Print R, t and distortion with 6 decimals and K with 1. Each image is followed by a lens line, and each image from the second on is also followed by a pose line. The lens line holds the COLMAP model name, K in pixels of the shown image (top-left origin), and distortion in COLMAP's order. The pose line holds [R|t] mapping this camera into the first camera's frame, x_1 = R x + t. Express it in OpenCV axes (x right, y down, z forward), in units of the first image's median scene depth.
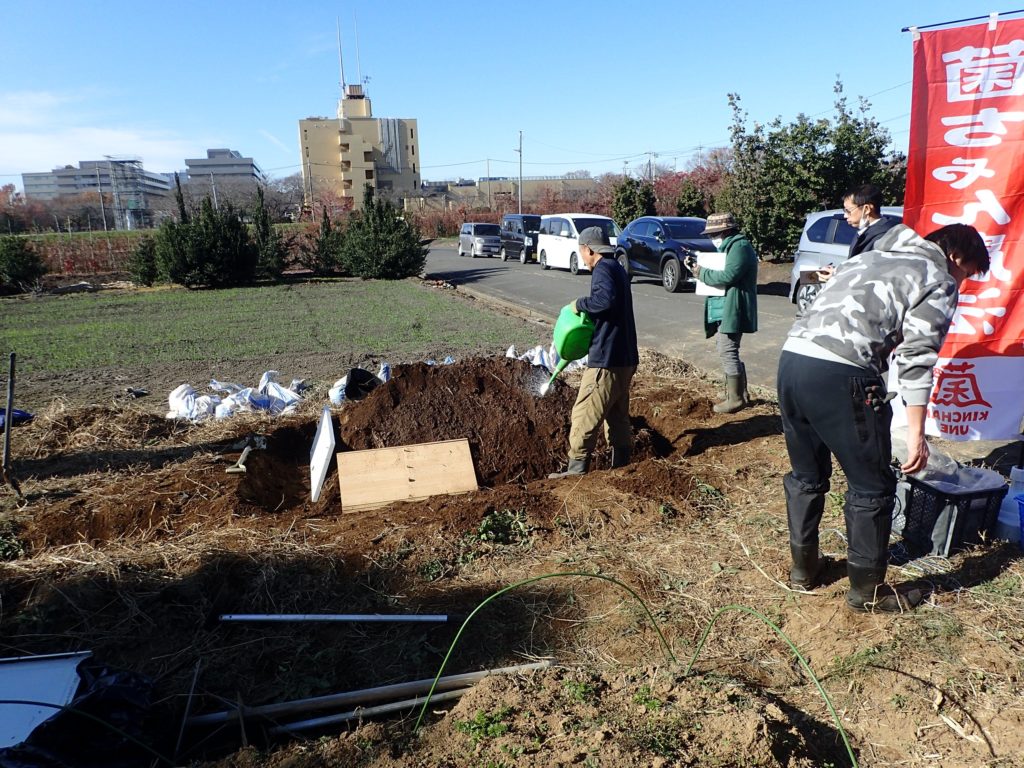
lens RADIAL K [[765.1, 0, 510.5], [0, 765.1, 380.4], [0, 0, 1]] dist [-0.001219, -0.004648]
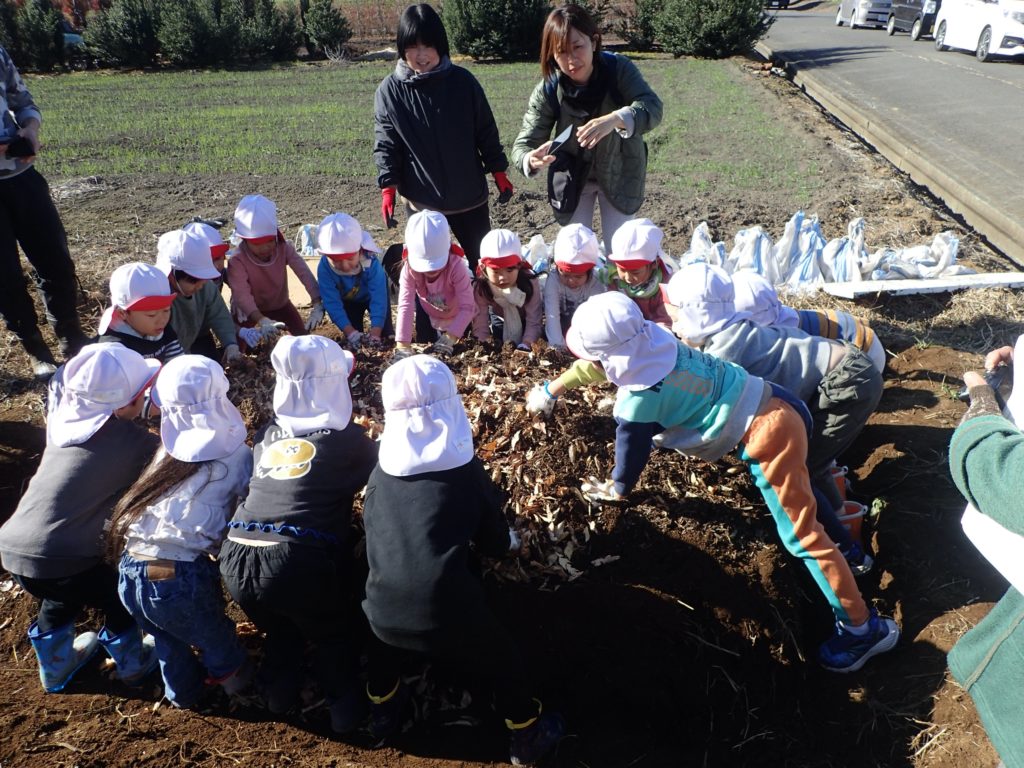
lens RADIAL K [[765.1, 0, 514.8], [0, 765.1, 385.5], [0, 0, 1]] dist [-0.001219, -0.004648]
pose [[0.892703, 0.209056, -0.399220, 0.045521], [-0.088299, 0.949858, 0.299955, -0.031612], [0.441909, -0.232520, 0.866401, 0.161528]]
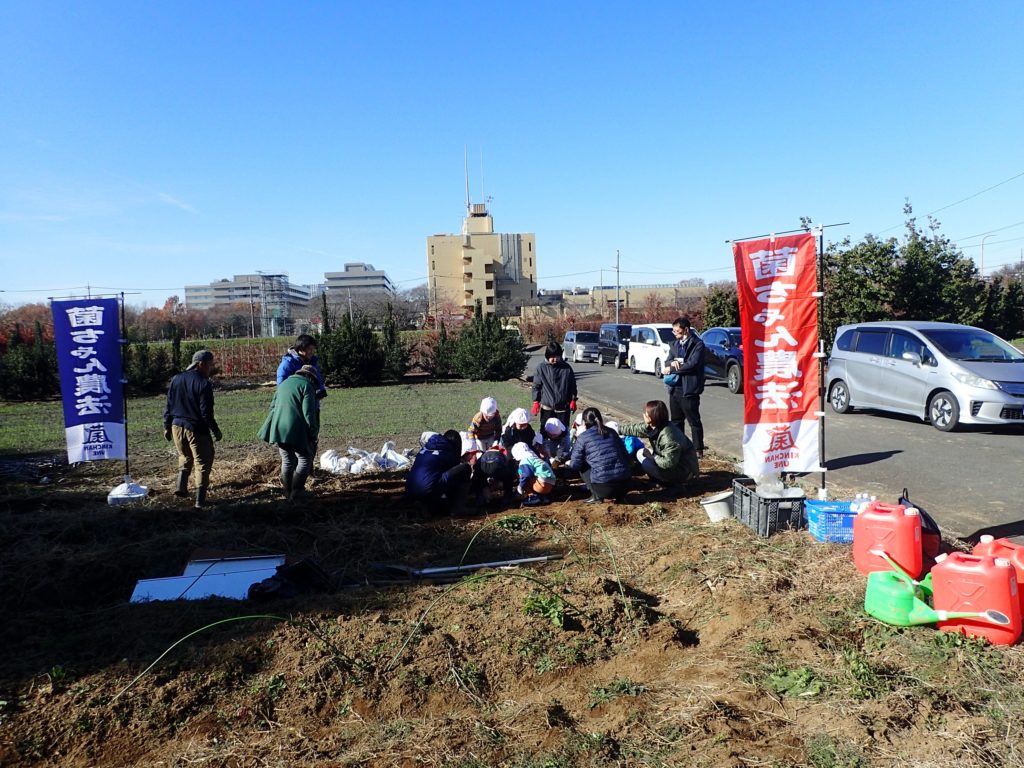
lens RADIAL K [[765.1, 0, 508.6], [0, 765.1, 388.2], [0, 0, 1]] dist [-0.001219, -0.004648]
pose [[0.988057, 0.009089, -0.153820, 0.039851], [-0.028265, 0.992011, -0.122946, 0.019245], [0.151473, 0.125825, 0.980420, -0.120991]]
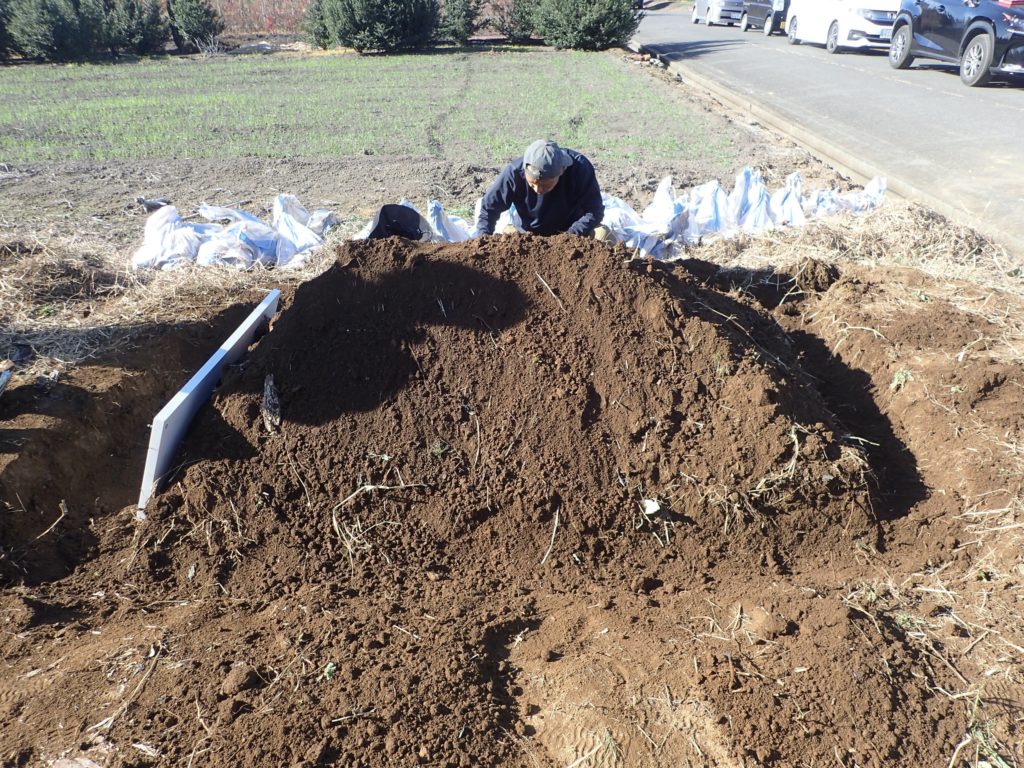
lens RADIAL K [[765.1, 0, 513.3], [0, 765.1, 381.8], [0, 0, 1]] dist [-0.001219, -0.004648]
pose [[0.956268, 0.145021, -0.254011, 0.023030], [-0.069949, 0.956618, 0.282823, -0.019709], [0.284006, -0.252686, 0.924927, 0.136417]]
